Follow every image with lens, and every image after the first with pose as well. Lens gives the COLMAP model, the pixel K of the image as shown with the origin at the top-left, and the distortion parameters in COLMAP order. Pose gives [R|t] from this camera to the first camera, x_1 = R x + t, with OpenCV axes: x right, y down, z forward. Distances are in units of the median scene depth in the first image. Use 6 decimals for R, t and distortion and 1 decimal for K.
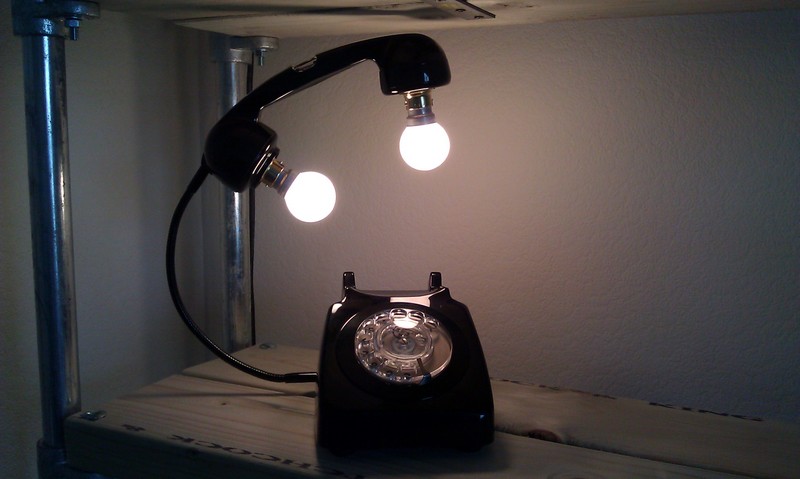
lens RADIAL K [[810.4, 0, 419.6], [0, 810.4, 239.1], [0, 0, 1]] dist [-0.000567, -0.145352]
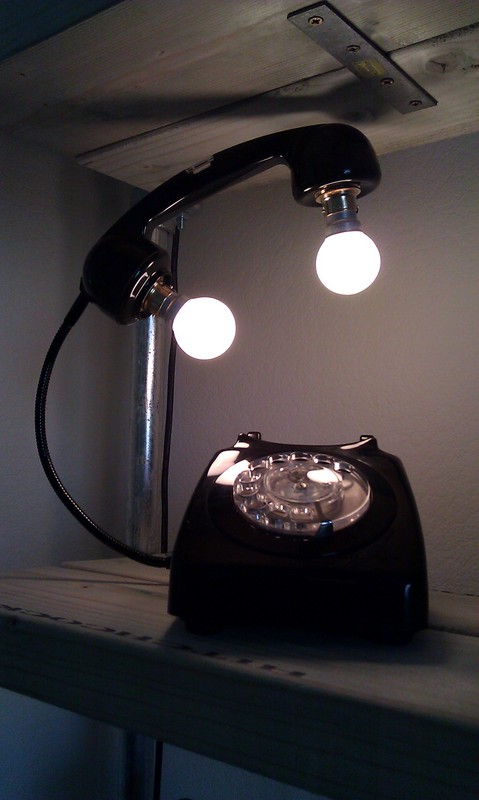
lens RADIAL K [[810.4, 0, 227.1], [0, 810.4, 400.7], [0, 0, 1]] dist [-0.000567, -0.145352]
pose [[0.971791, -0.007334, -0.235728, 0.078402], [-0.036000, 0.983190, -0.179000, 0.166164], [0.233078, 0.182437, 0.955192, 0.257479]]
